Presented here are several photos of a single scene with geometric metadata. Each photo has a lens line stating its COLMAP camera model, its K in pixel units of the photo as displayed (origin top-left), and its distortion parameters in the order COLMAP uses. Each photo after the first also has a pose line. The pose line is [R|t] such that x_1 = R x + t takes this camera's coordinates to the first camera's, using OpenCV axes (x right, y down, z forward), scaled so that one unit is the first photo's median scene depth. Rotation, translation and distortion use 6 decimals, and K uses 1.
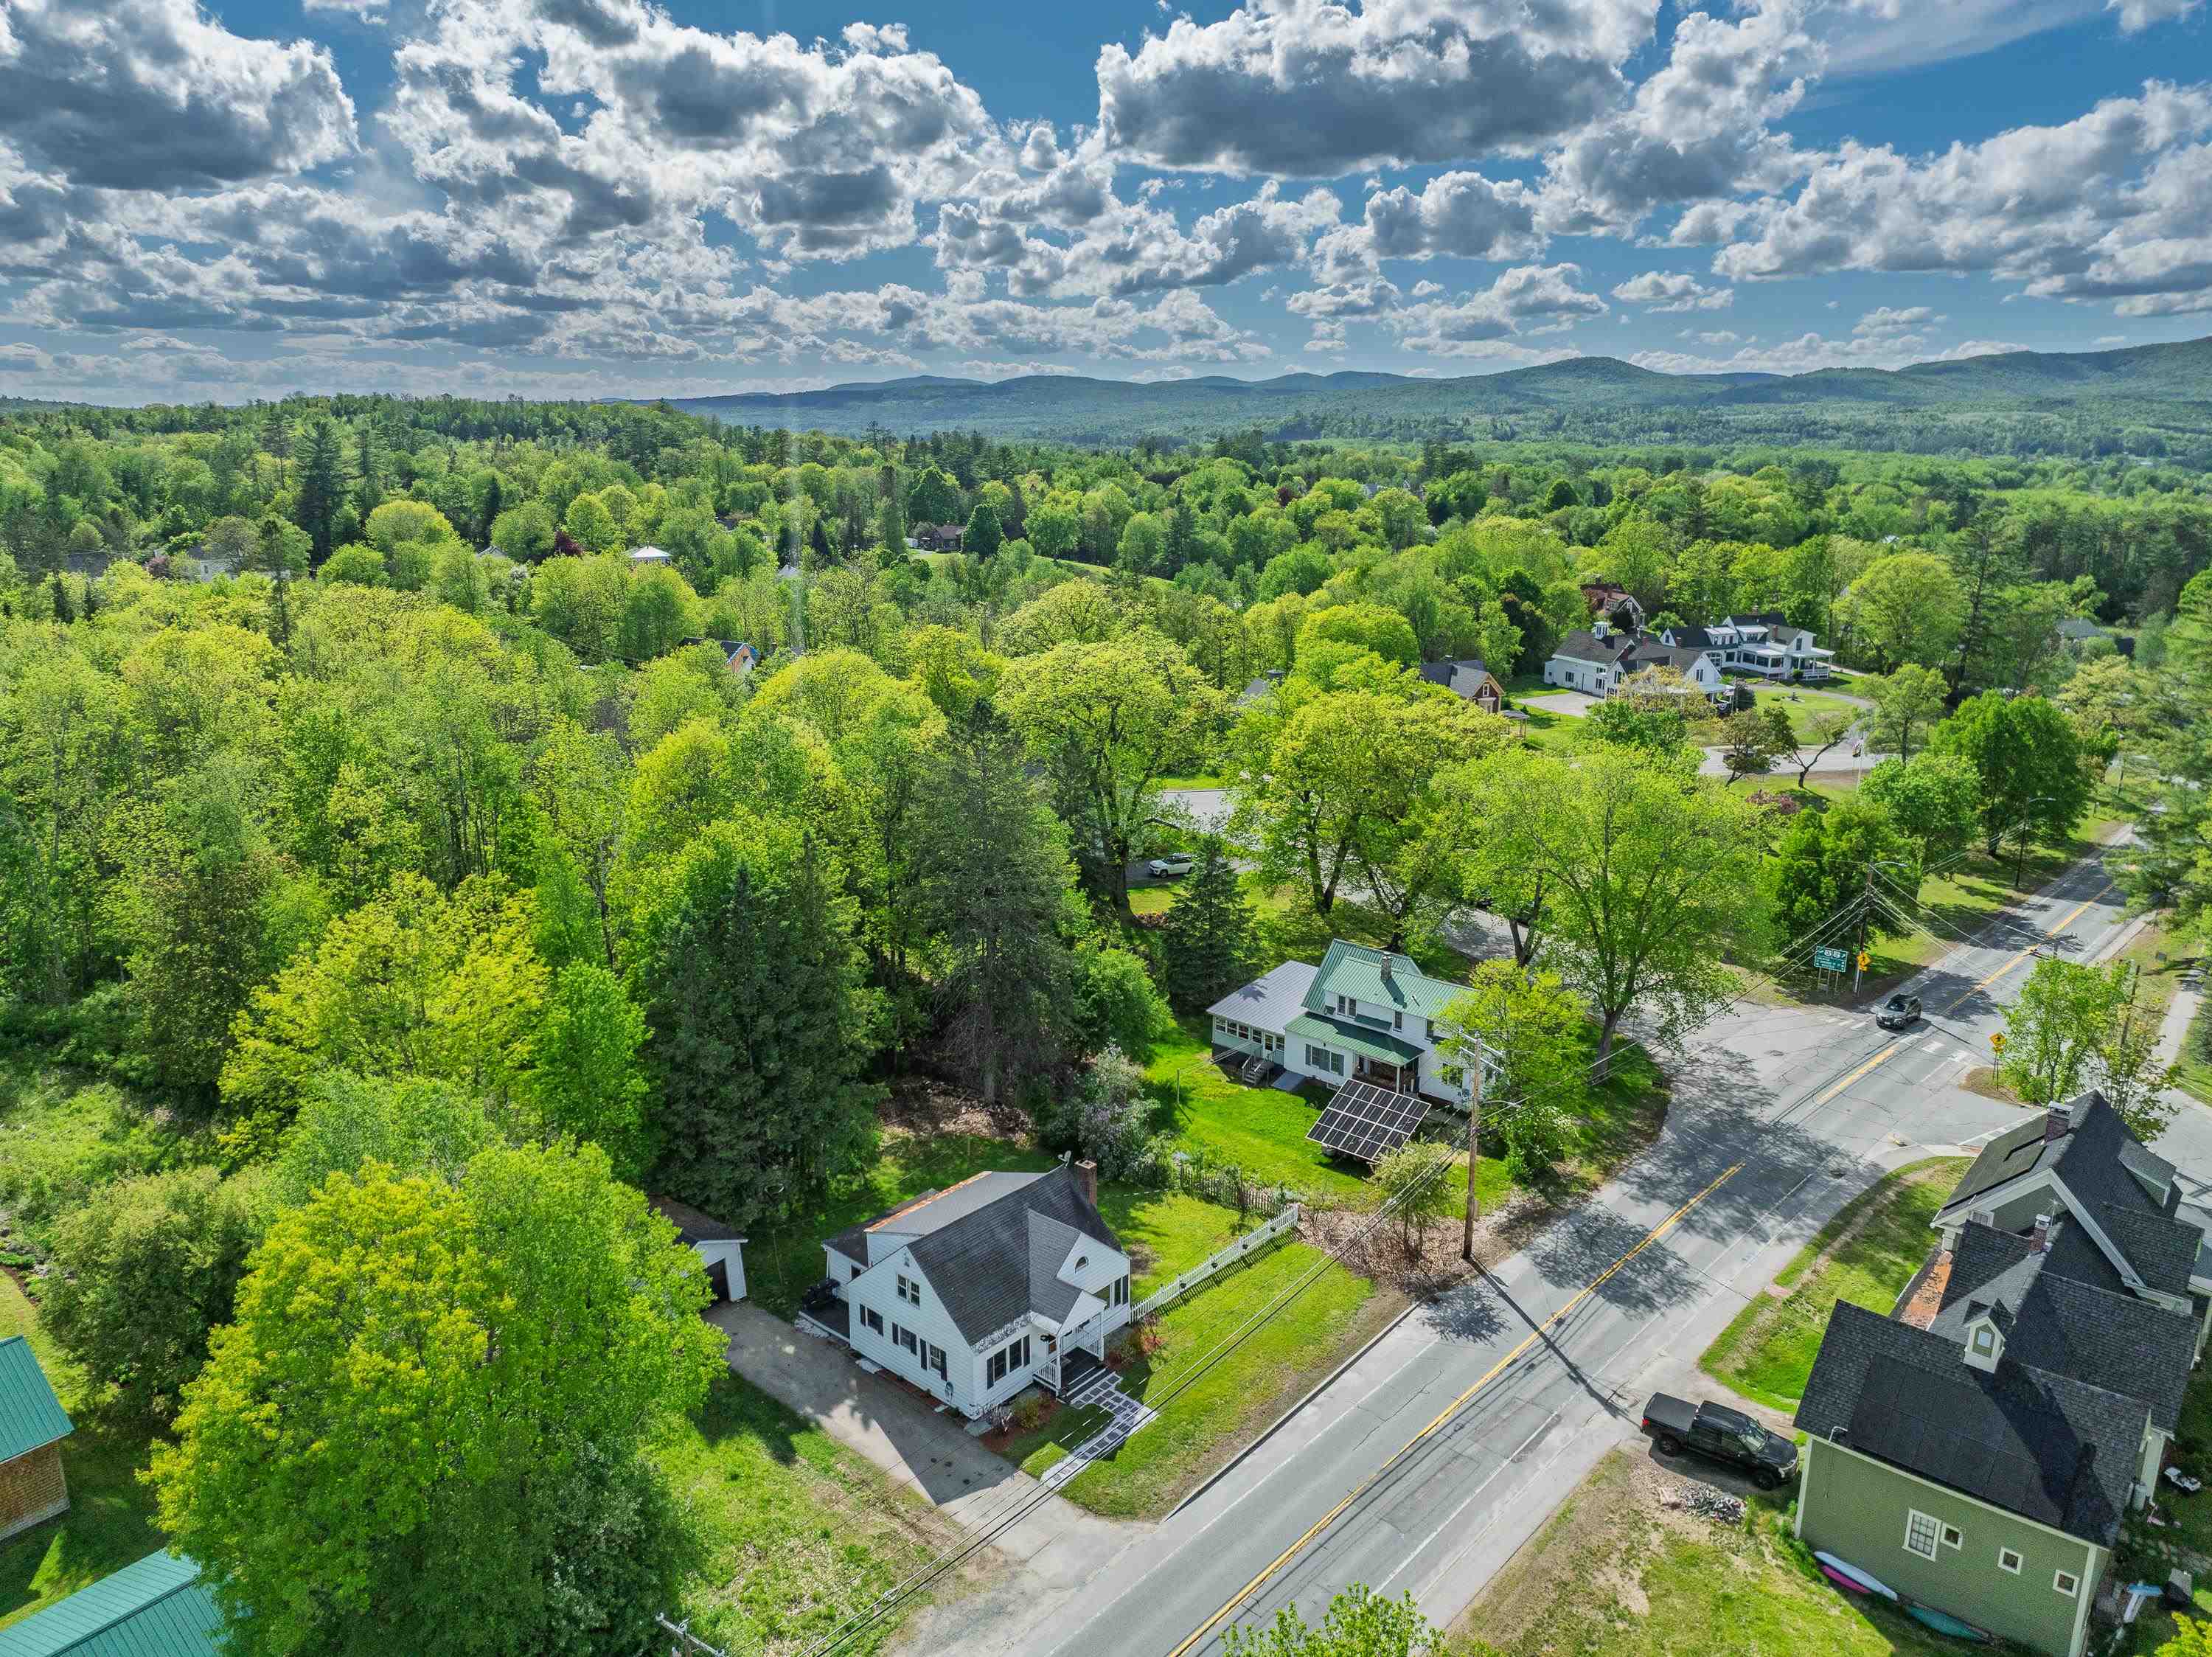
lens RADIAL K [[1605.1, 0, 1106.0], [0, 1605.1, 828.5], [0, 0, 1]] dist [-0.054764, 0.040328]
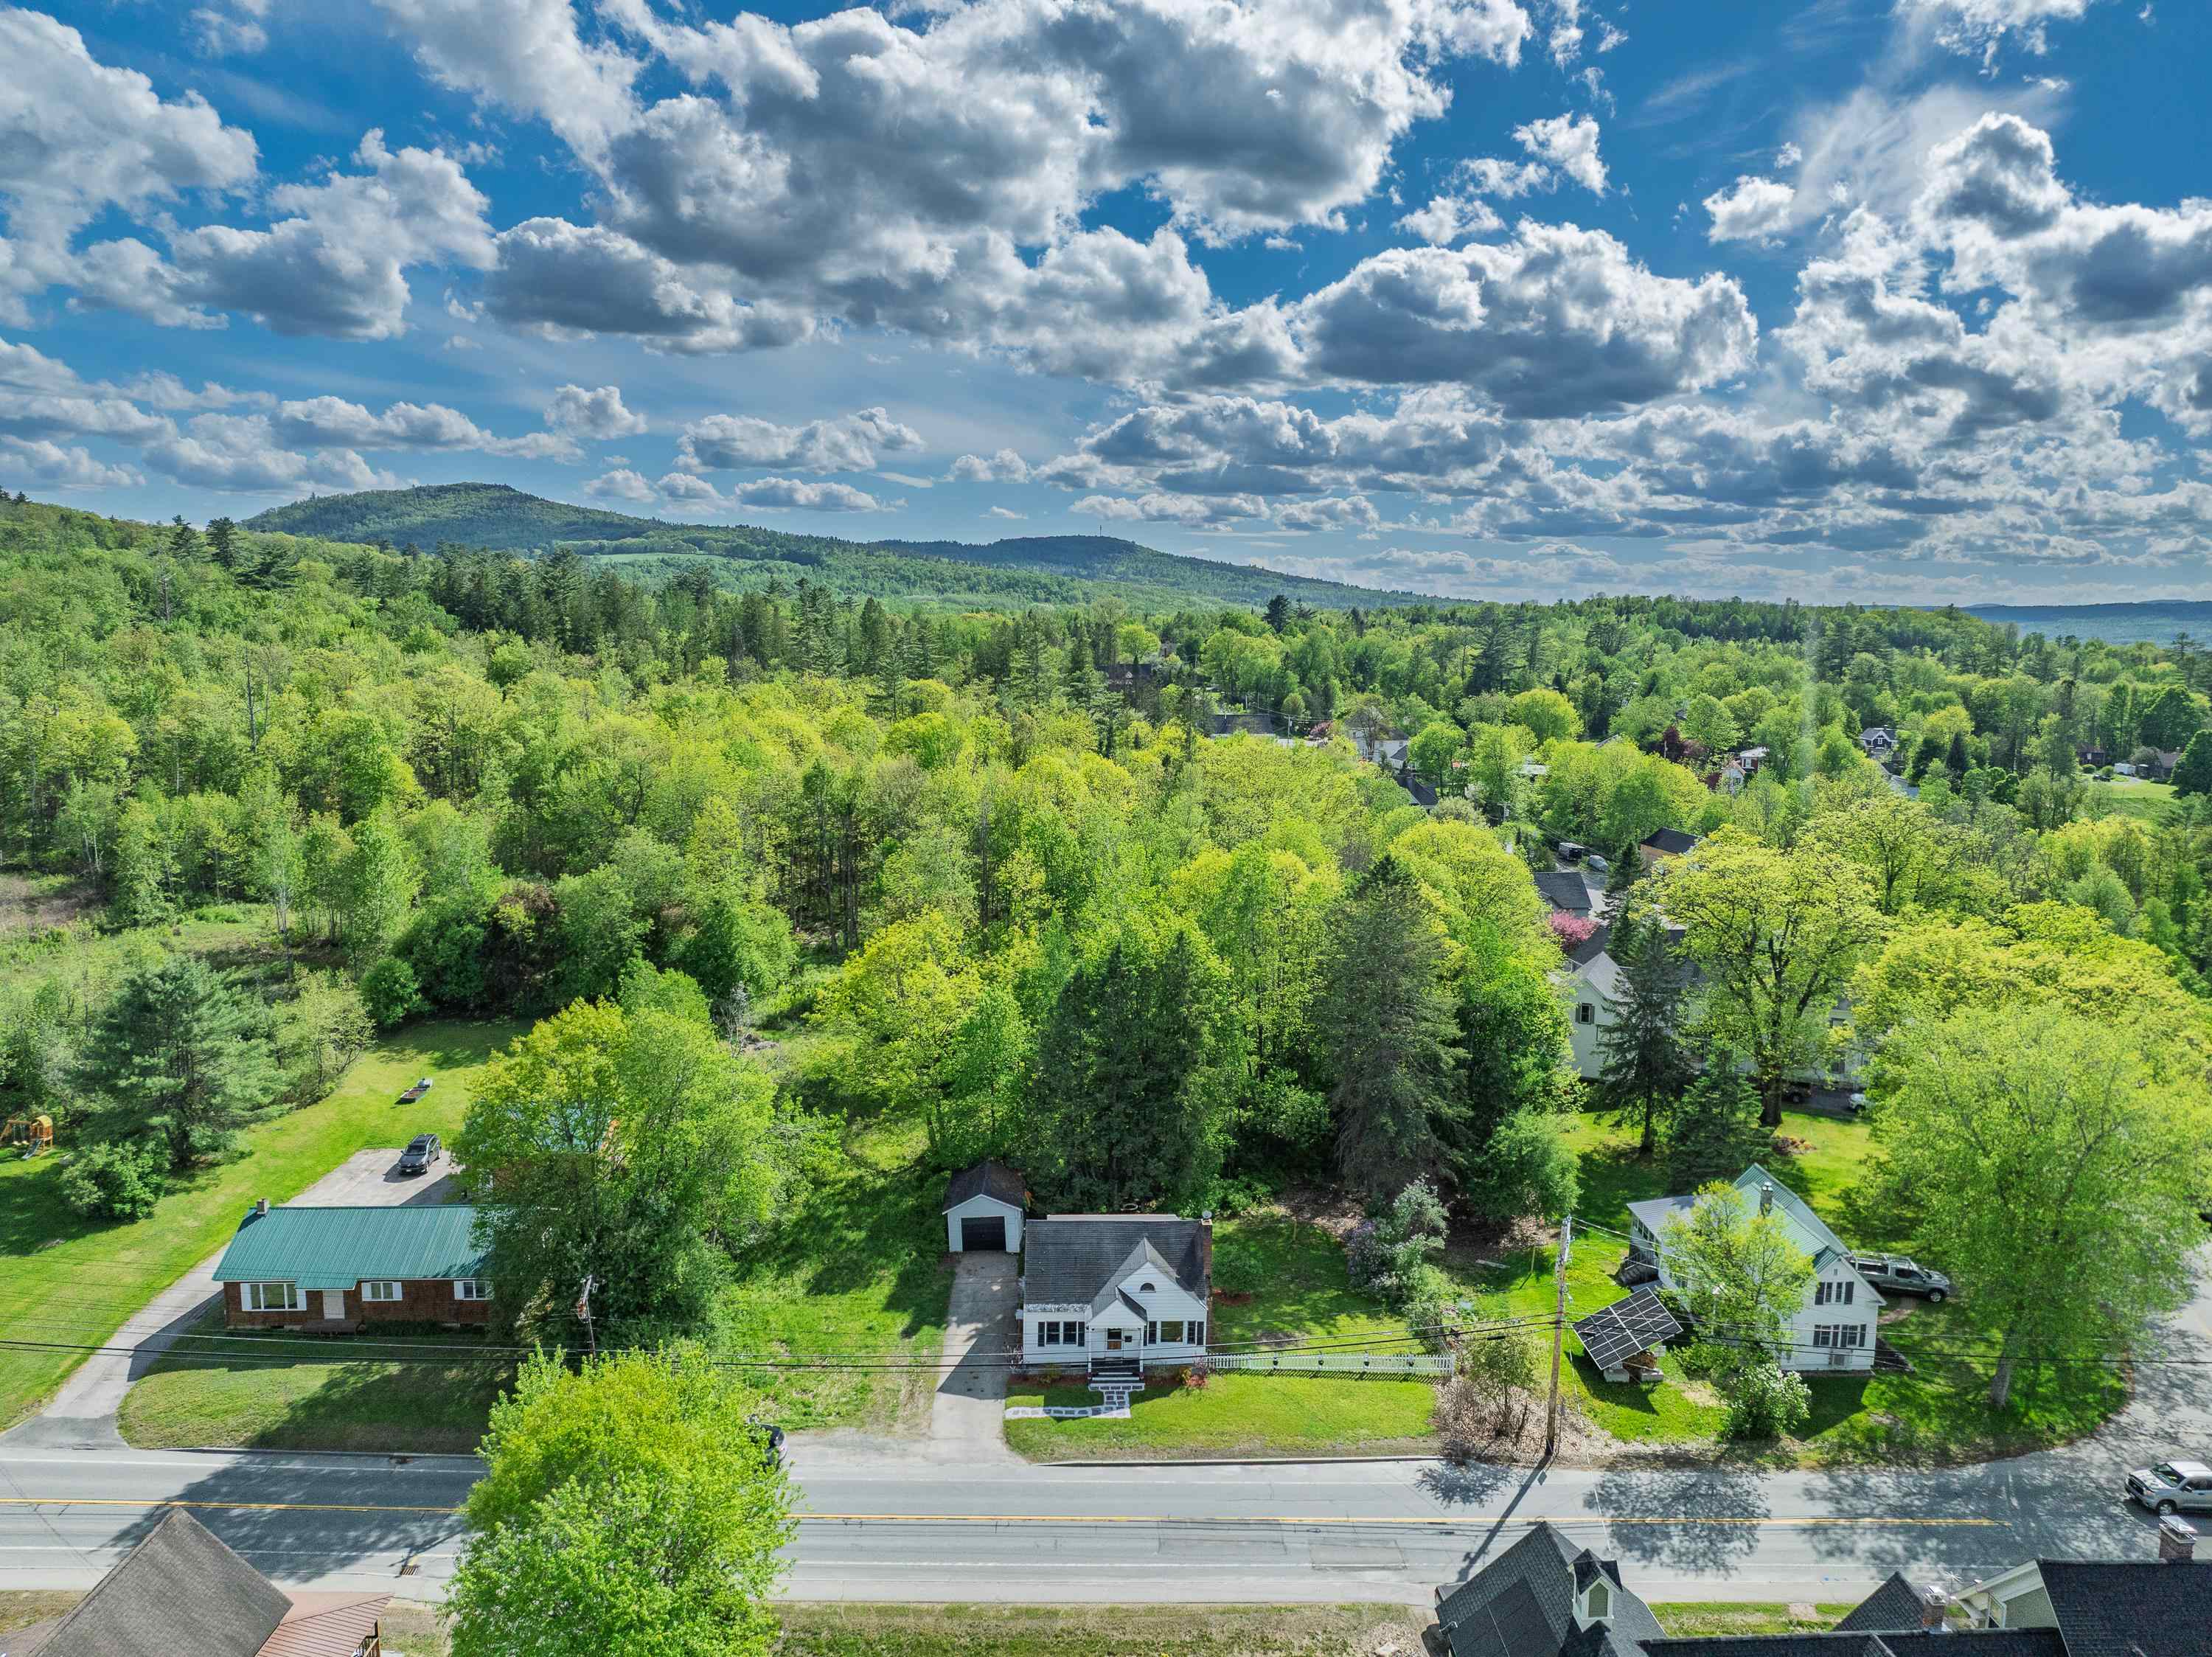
lens RADIAL K [[1645.1, 0, 1030.0], [0, 1645.1, 829.4], [0, 0, 1]] dist [-0.043604, -0.002190]
pose [[0.651492, 0.107443, -0.751009, 0.572649], [-0.201065, 0.978975, -0.034365, -0.004139], [0.731527, 0.173390, 0.659397, 0.041415]]
